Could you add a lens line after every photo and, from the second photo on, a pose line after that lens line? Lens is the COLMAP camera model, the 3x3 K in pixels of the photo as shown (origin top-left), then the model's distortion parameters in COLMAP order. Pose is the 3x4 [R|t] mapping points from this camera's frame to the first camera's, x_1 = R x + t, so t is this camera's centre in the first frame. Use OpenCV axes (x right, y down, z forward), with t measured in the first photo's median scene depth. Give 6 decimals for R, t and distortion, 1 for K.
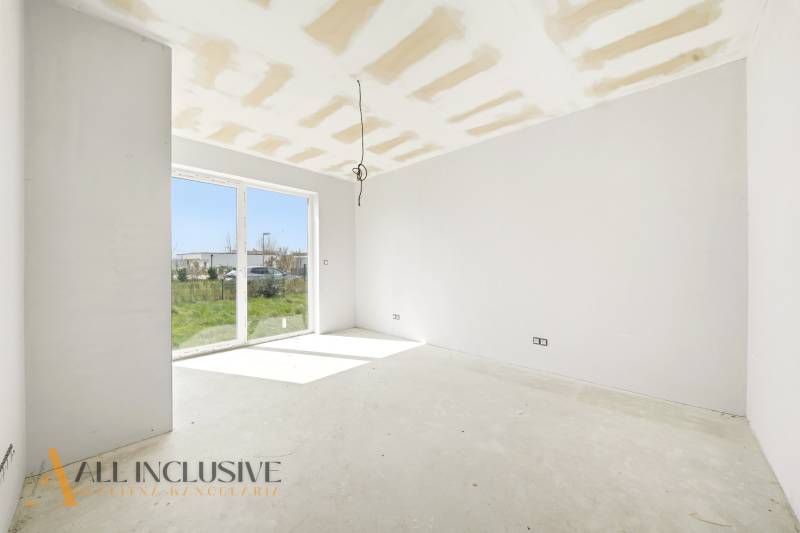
lens RADIAL K [[283.5, 0, 400.5], [0, 283.5, 265.4], [0, 0, 1]] dist [-0.000844, -0.000314]
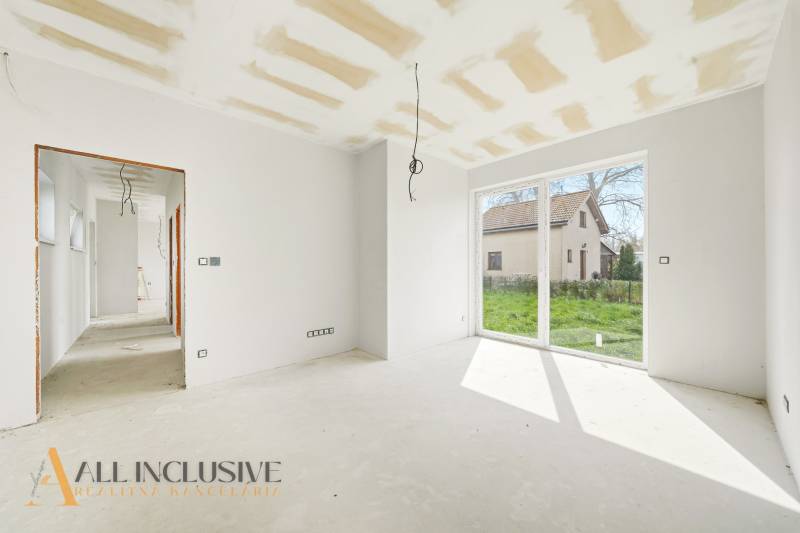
lens RADIAL K [[283.5, 0, 400.5], [0, 283.5, 265.4], [0, 0, 1]] dist [-0.000844, -0.000314]
pose [[-0.079571, 0.006803, -0.996806, 0.475955], [-0.001807, 0.999974, 0.006969, -0.004006], [0.996828, 0.002356, -0.079556, 0.634007]]
